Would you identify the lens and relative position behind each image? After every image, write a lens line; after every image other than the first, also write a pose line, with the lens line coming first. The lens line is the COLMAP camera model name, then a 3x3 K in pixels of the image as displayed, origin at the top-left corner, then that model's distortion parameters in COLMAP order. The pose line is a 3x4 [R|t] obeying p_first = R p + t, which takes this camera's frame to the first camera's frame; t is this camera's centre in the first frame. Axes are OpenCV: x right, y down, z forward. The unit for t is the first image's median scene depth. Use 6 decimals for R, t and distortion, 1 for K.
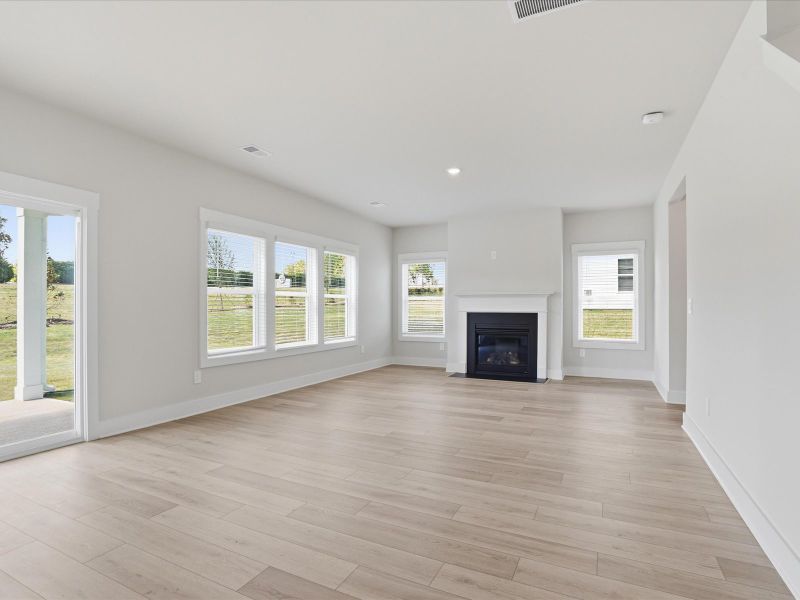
lens RADIAL K [[426.3, 0, 400.0], [0, 426.3, 300.0], [0, 0, 1]] dist [-0.053880, 0.000377]
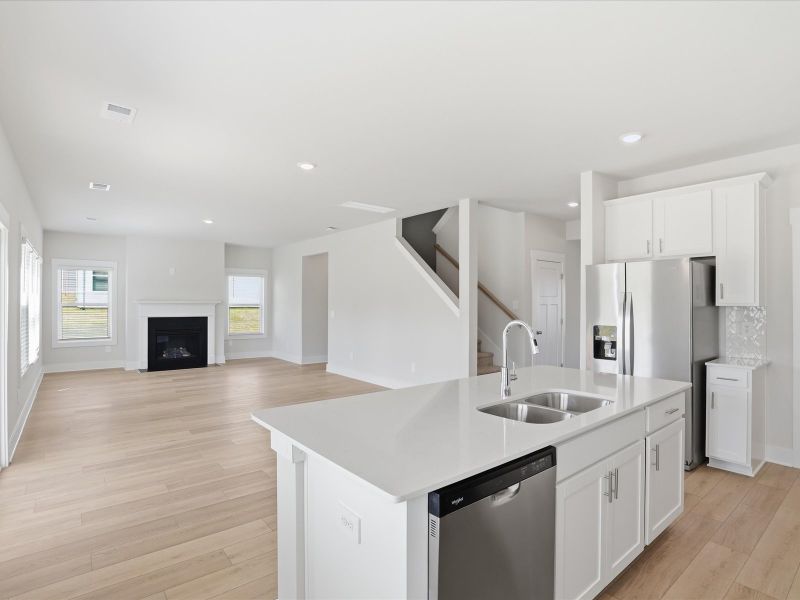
lens RADIAL K [[426.3, 0, 400.0], [0, 426.3, 300.0], [0, 0, 1]] dist [-0.053880, 0.000377]
pose [[0.393667, 0.008727, 0.919212, -0.688617], [-0.017484, 0.999845, -0.002005, -0.032314], [-0.919087, -0.015283, 0.393759, -0.115537]]
